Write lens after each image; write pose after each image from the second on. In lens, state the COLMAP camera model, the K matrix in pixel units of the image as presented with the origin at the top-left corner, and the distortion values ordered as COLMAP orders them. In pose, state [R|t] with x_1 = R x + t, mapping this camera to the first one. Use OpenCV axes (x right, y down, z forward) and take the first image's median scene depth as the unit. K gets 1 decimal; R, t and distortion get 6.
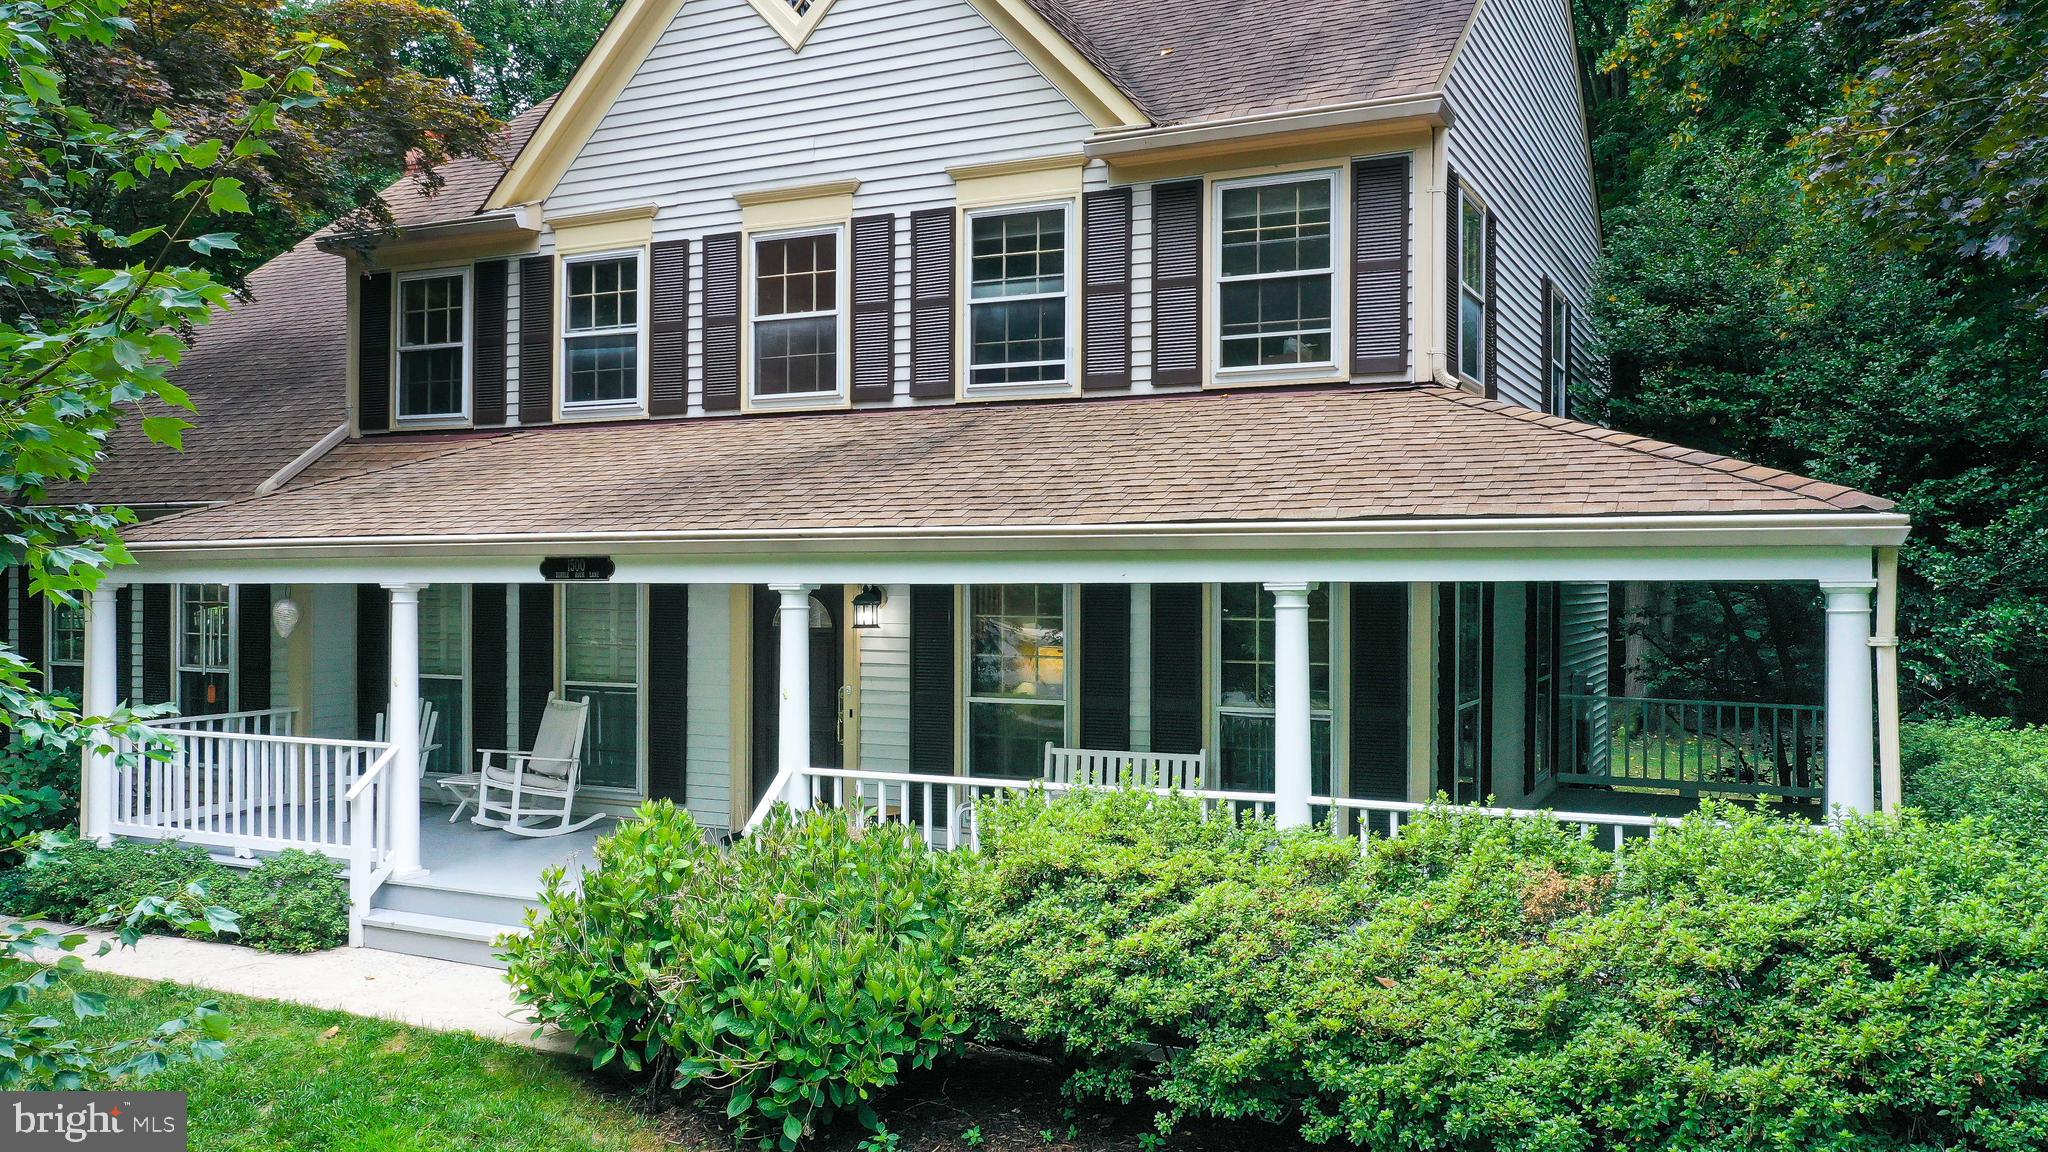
lens RADIAL K [[1623.2, 0, 1030.0], [0, 1623.2, 581.7], [0, 0, 1]] dist [-0.014349, 0.004415]
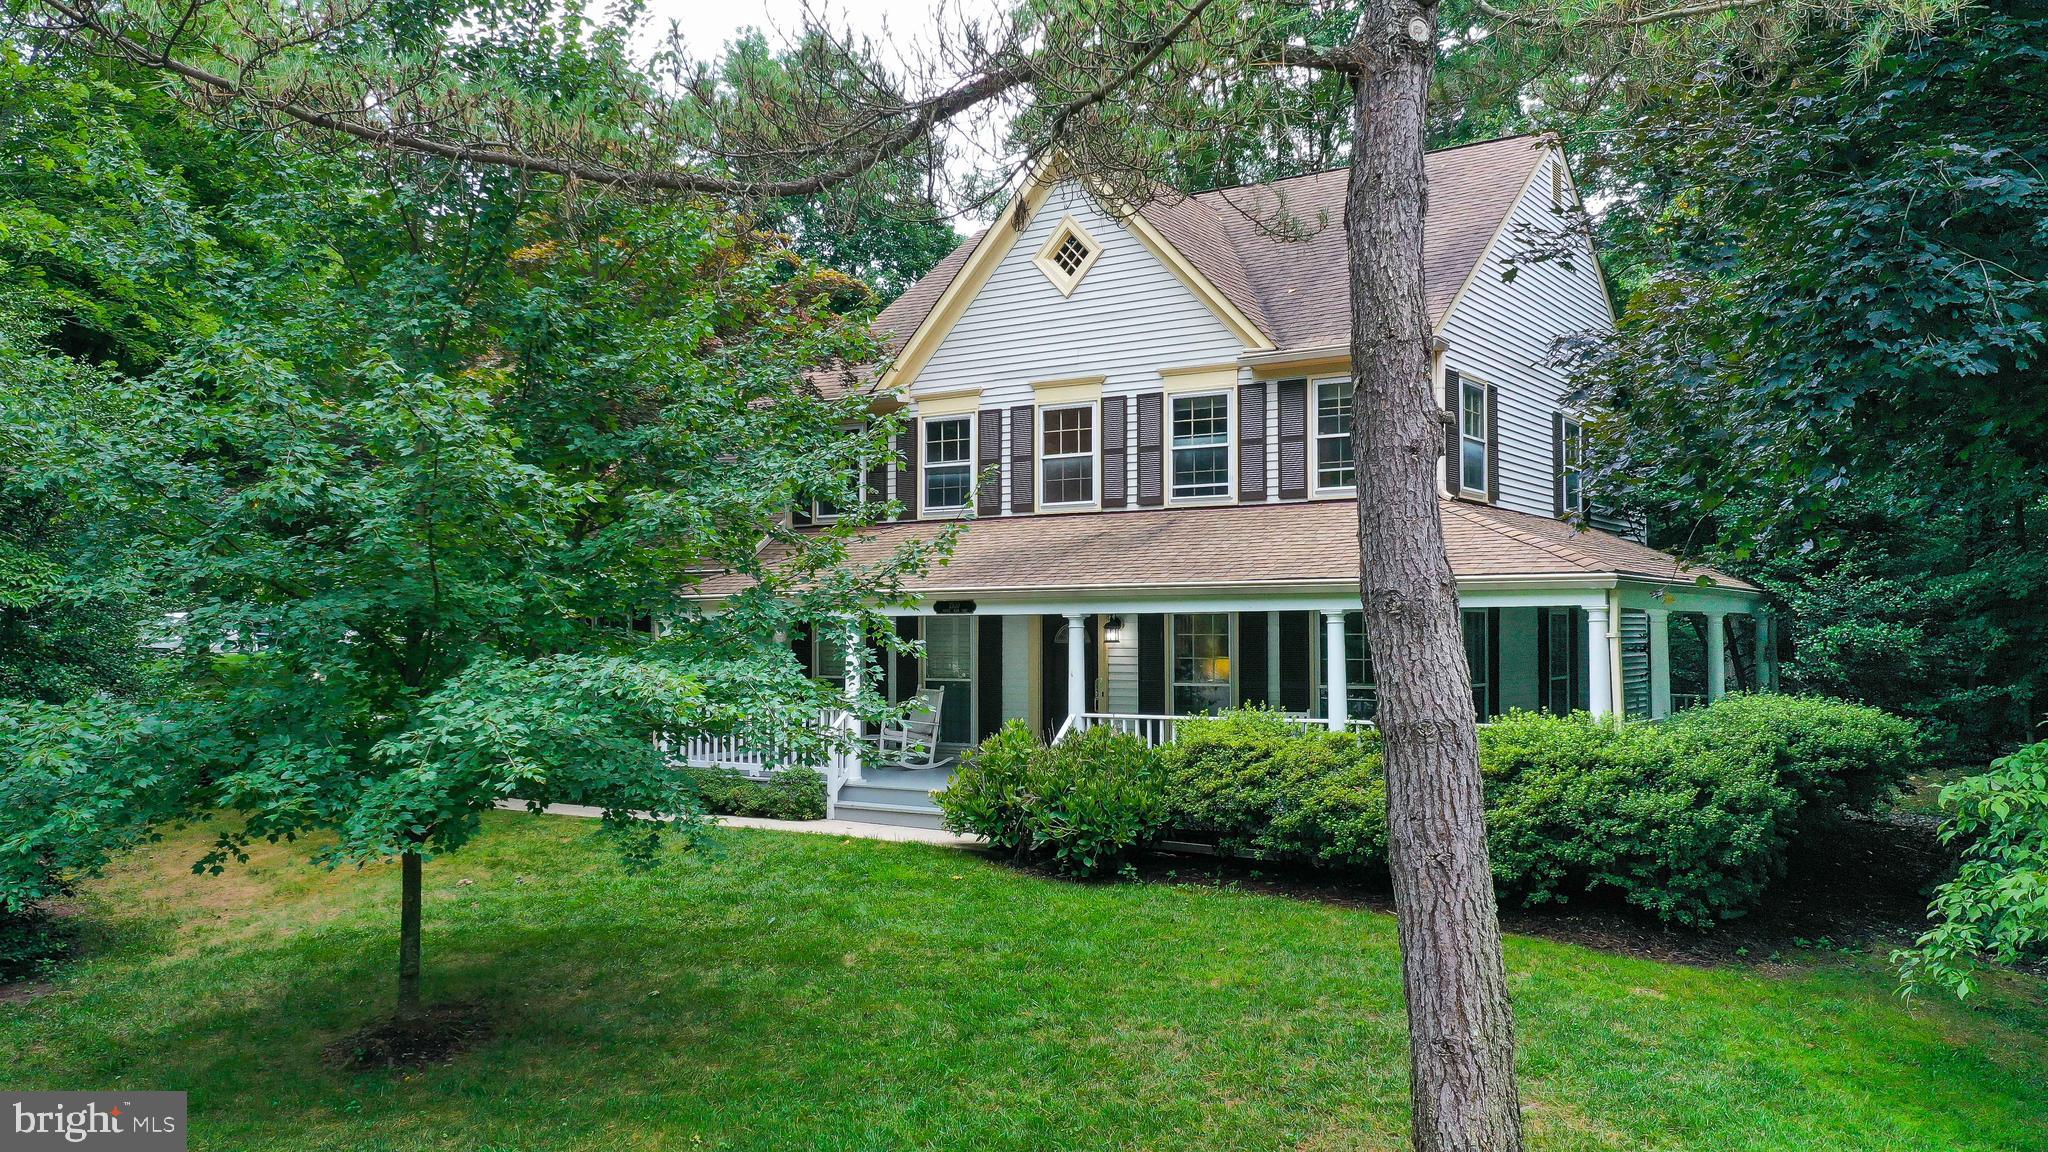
lens RADIAL K [[1623.2, 0, 1025.5], [0, 1623.2, 583.5], [0, 0, 1]] dist [-0.014349, 0.004415]
pose [[0.990366, -0.009594, -0.138141, 0.044841], [0.005497, 0.999534, -0.030014, 0.018196], [0.138364, 0.028965, 0.989958, -0.706365]]
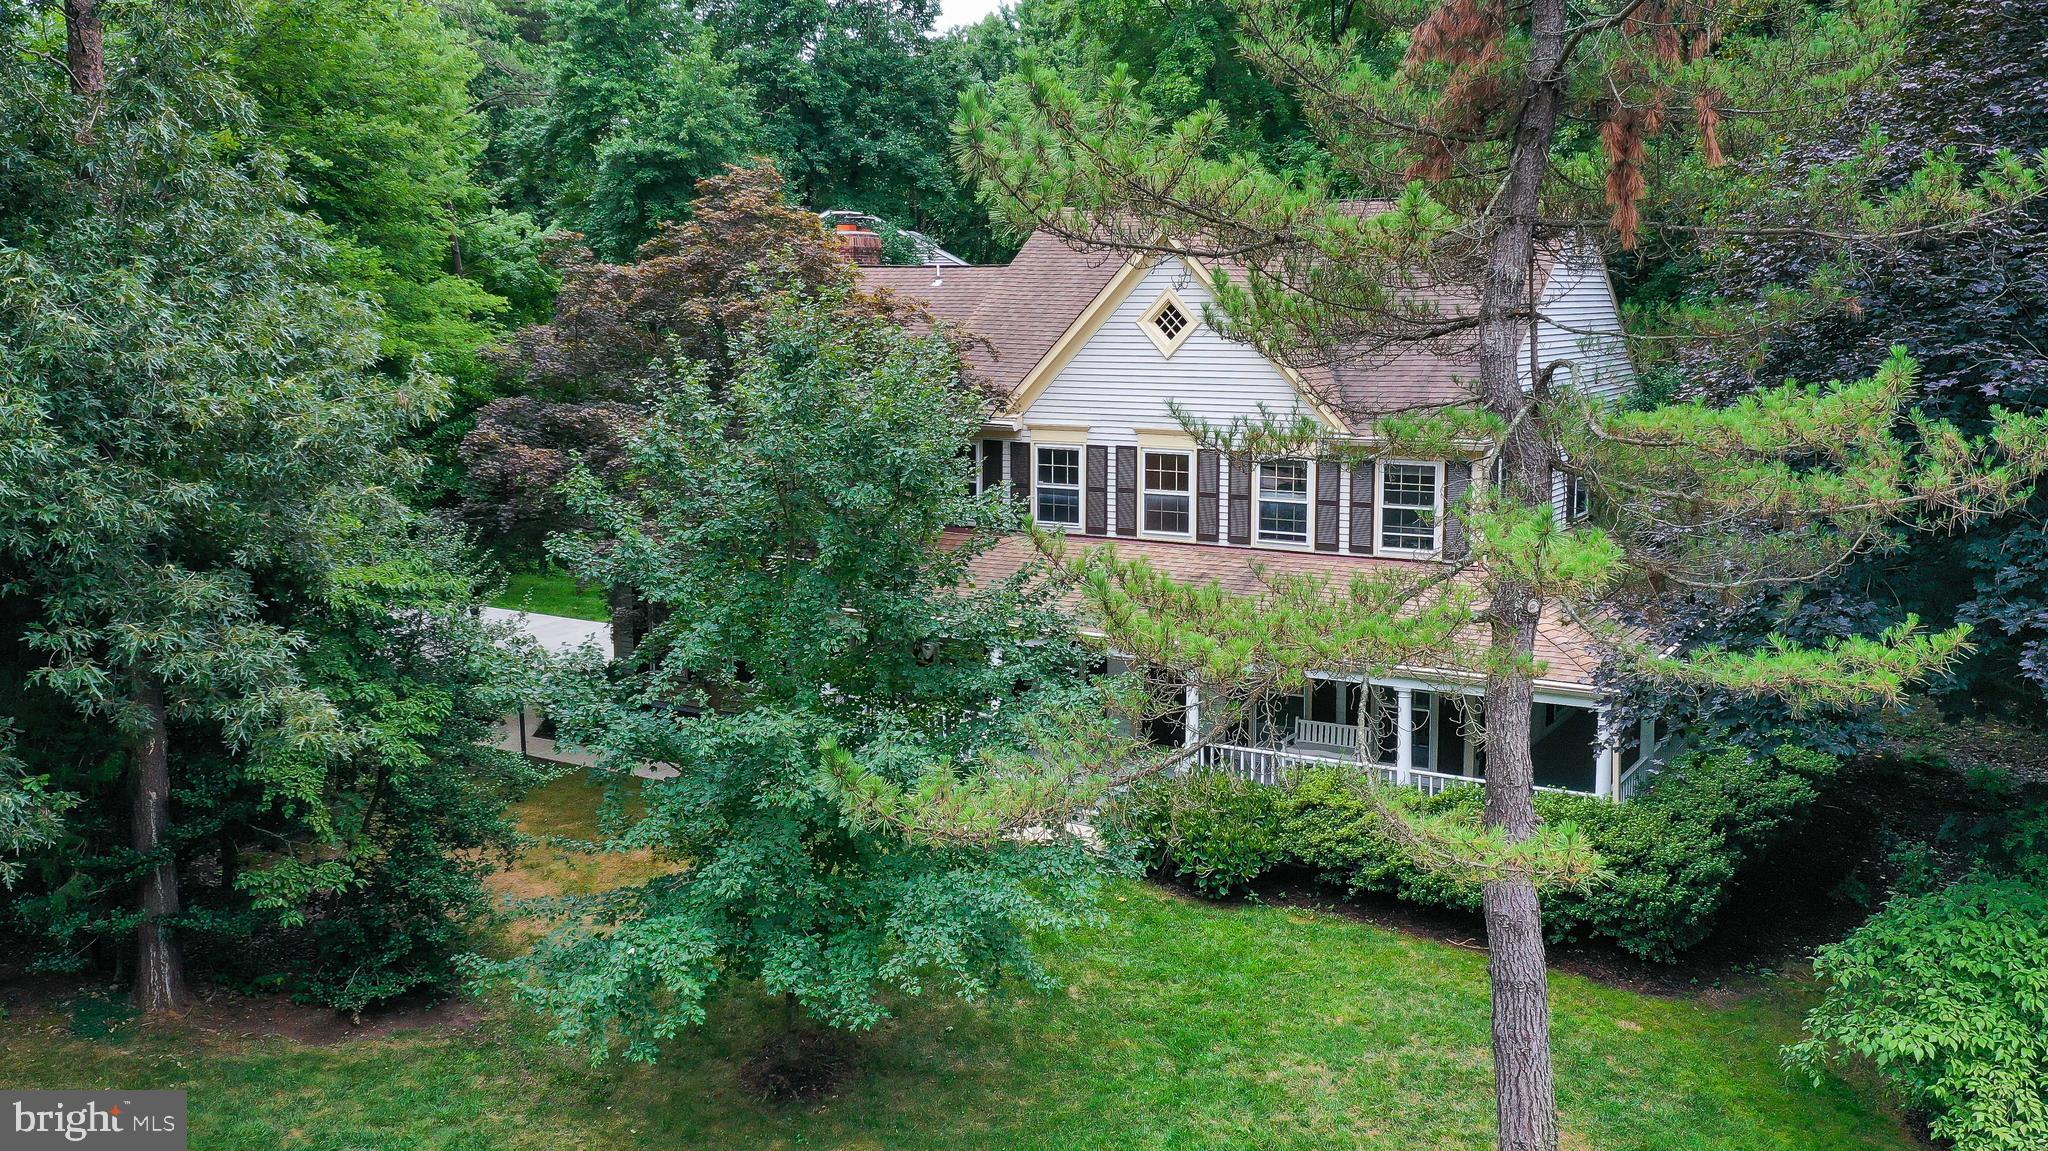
lens RADIAL K [[1819.7, 0, 1028.9], [0, 1819.7, 523.2], [0, 0, 1]] dist [-0.005547, -0.013805]
pose [[0.995919, 0.004190, -0.090154, -0.121713], [0.007006, 0.992318, 0.123513, -0.438539], [0.089979, -0.123640, 0.988239, -1.319490]]
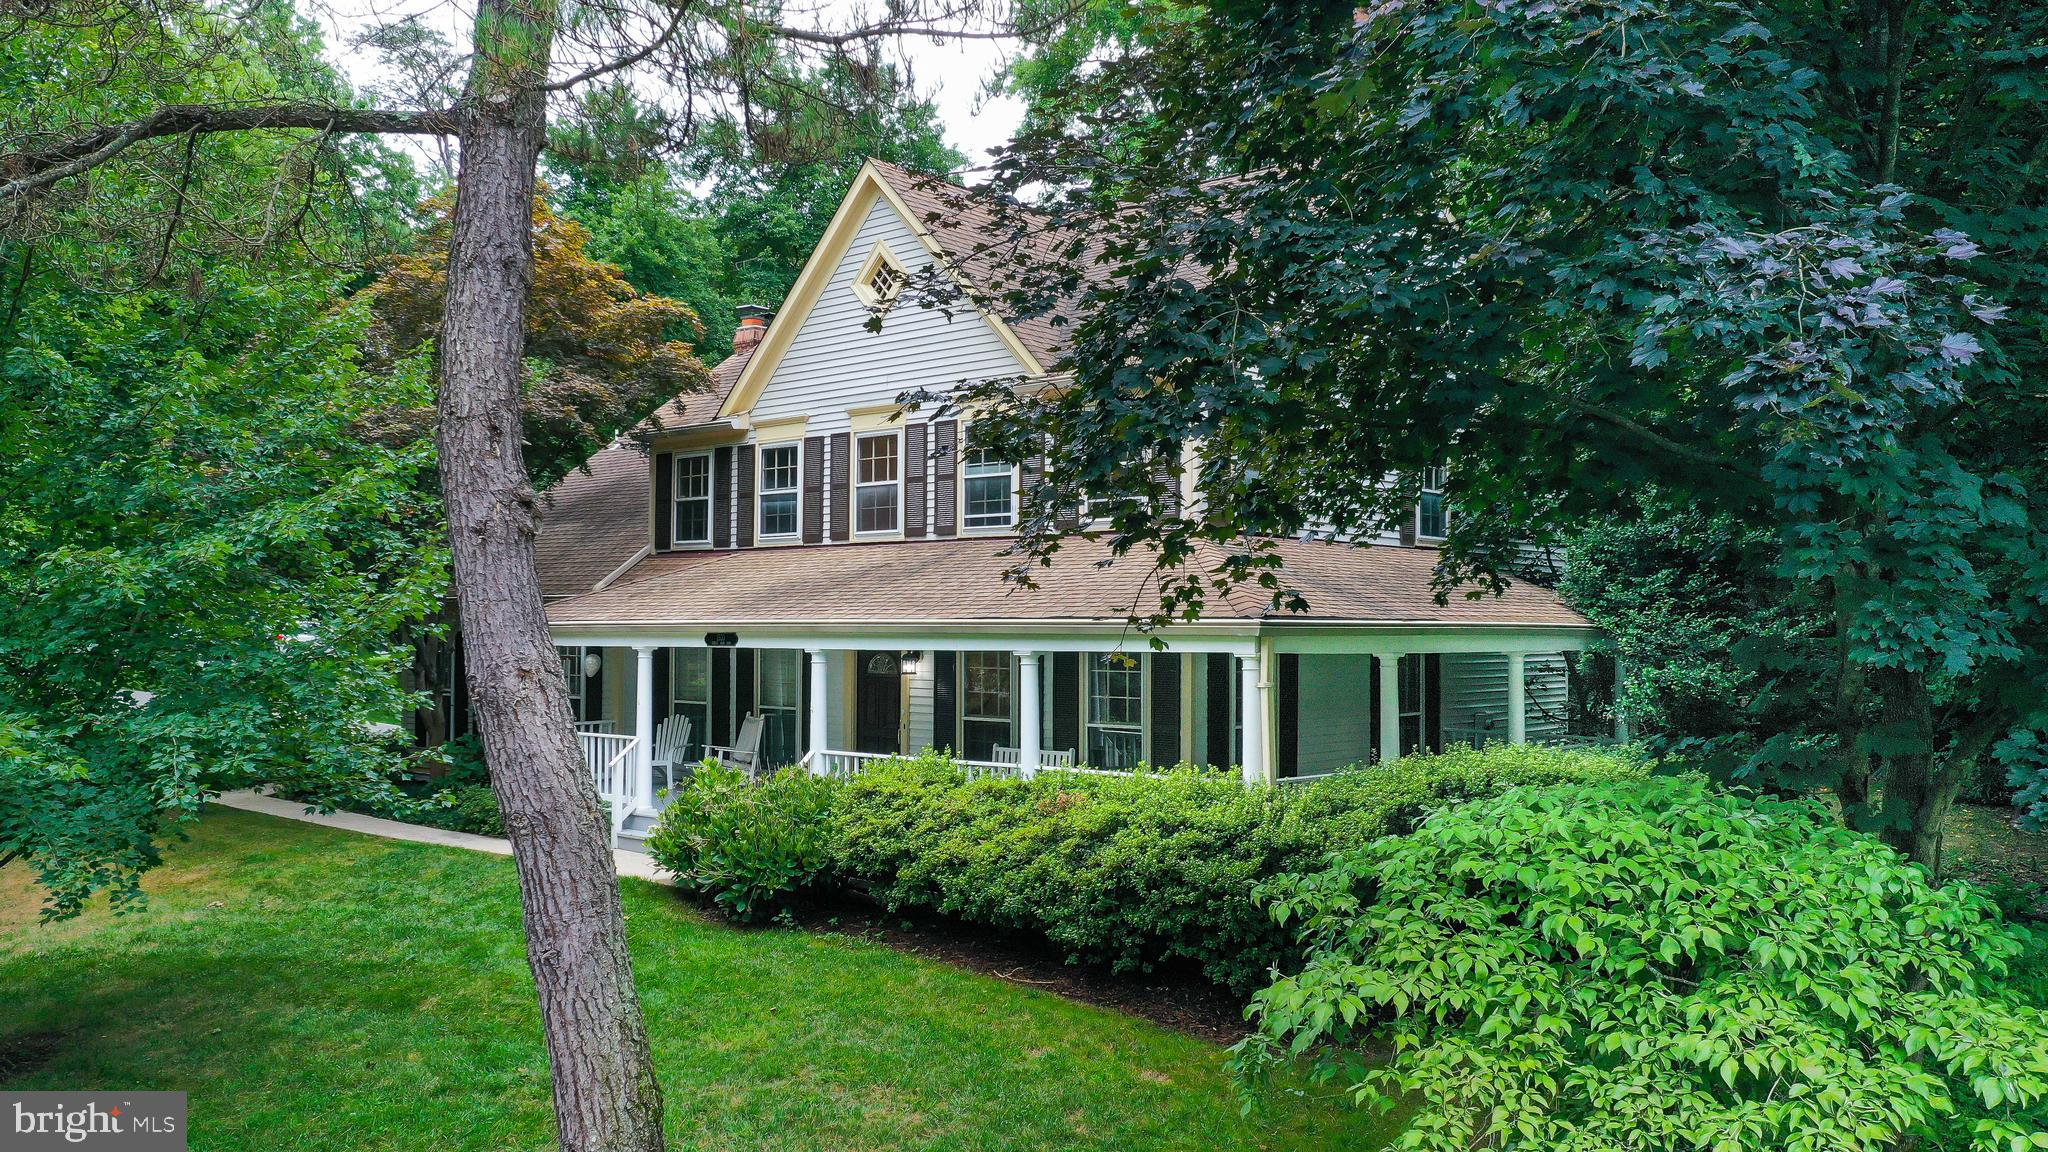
lens RADIAL K [[1623.2, 0, 1027.1], [0, 1623.2, 581.3], [0, 0, 1]] dist [-0.014349, 0.004415]
pose [[0.964296, -0.005872, -0.264761, 0.474167], [-0.002507, 0.999507, -0.031298, -0.015429], [0.264814, 0.030845, 0.963806, -0.586890]]
